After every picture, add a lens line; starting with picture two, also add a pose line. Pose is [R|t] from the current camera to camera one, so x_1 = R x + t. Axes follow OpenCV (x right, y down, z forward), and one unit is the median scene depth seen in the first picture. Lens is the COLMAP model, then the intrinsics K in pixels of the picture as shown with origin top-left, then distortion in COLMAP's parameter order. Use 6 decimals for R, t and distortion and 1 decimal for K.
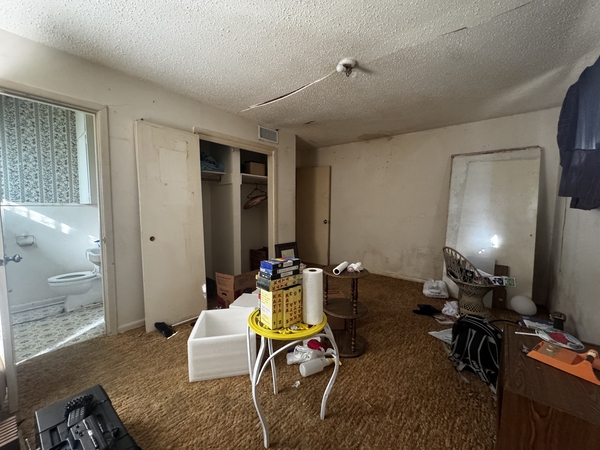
lens RADIAL K [[242.2, 0, 297.7], [0, 242.2, 223.5], [0, 0, 1]] dist [0.001674, 0.000095]
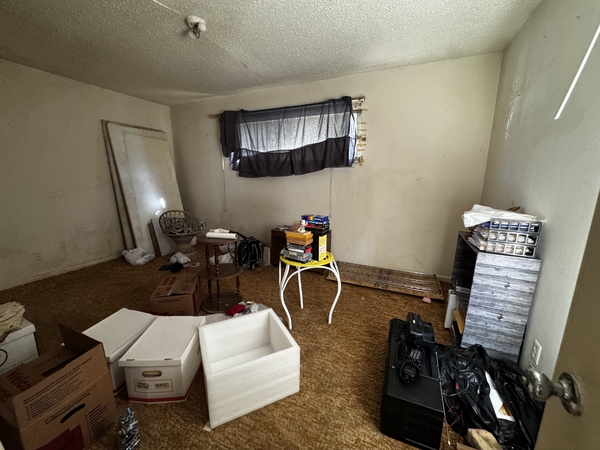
lens RADIAL K [[242.2, 0, 300.7], [0, 242.2, 225.4], [0, 0, 1]] dist [0.001674, 0.000095]
pose [[-0.255336, -0.213864, 0.942903, -0.621265], [0.063238, 0.969447, 0.237010, -0.069450], [-0.964782, 0.120145, -0.234010, 0.607144]]
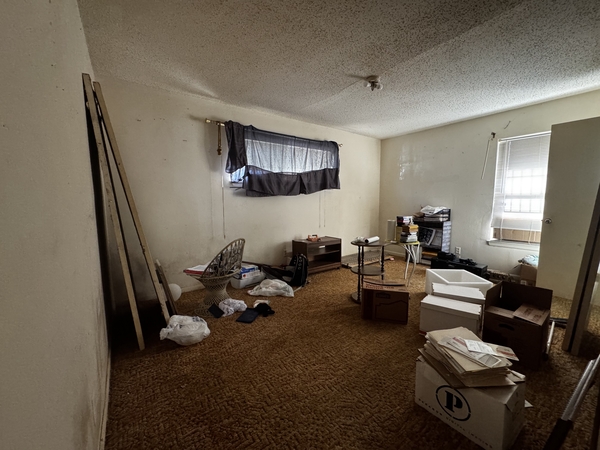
lens RADIAL K [[242.2, 0, 300.7], [0, 242.2, 223.7], [0, 0, 1]] dist [0.001674, 0.000095]
pose [[-0.971046, -0.027972, 0.237250, 0.166414], [0.011966, 0.986180, 0.165245, -0.091031], [-0.238594, 0.163300, -0.957291, 1.596675]]
